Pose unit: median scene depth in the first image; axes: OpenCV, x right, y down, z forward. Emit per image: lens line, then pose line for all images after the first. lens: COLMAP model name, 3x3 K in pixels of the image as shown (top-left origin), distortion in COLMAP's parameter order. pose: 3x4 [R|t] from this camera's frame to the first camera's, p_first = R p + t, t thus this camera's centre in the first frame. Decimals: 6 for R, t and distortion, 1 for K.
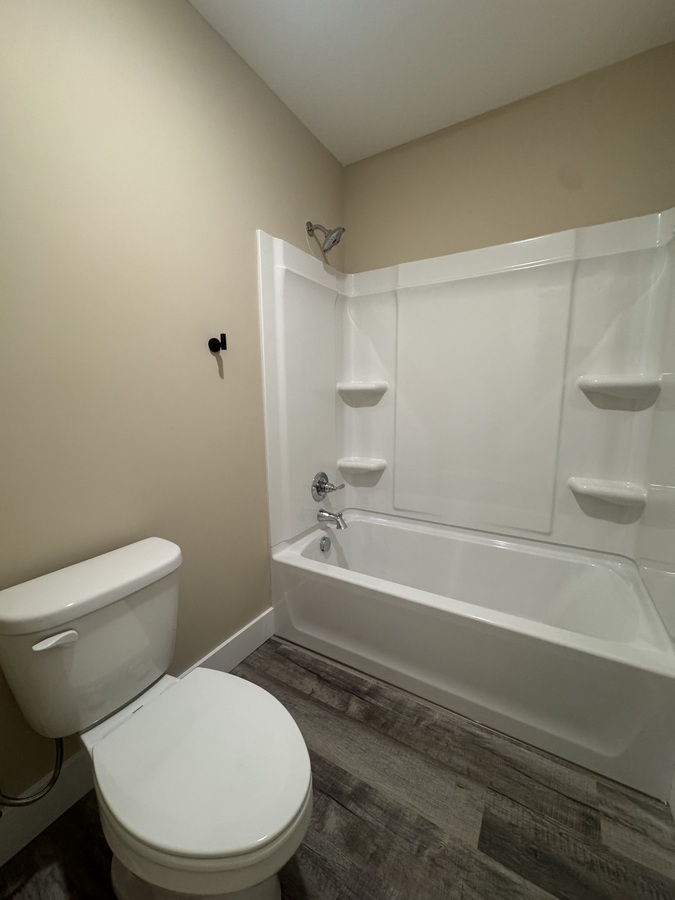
lens RADIAL K [[359.8, 0, 338.0], [0, 359.8, 450.2], [0, 0, 1]] dist [-0.002897, 0.000953]
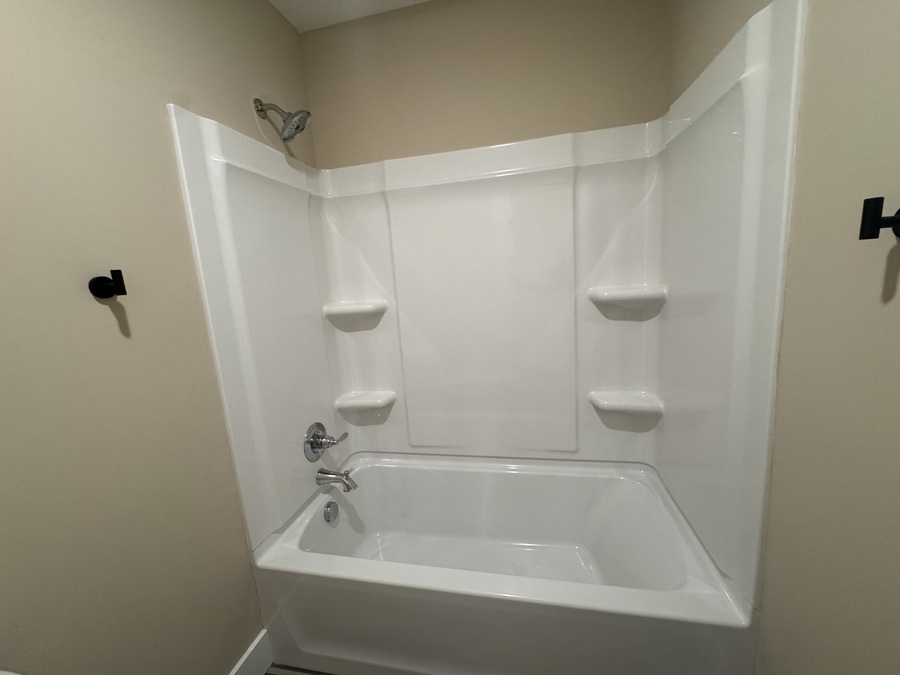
lens RADIAL K [[359.8, 0, 450.7], [0, 359.8, 337.2], [0, 0, 1]] dist [-0.002897, 0.000953]
pose [[0.944810, -0.110888, 0.308284, 0.013506], [0.110836, 0.993680, 0.017736, -0.117235], [-0.308302, 0.017412, 0.951129, 0.182325]]
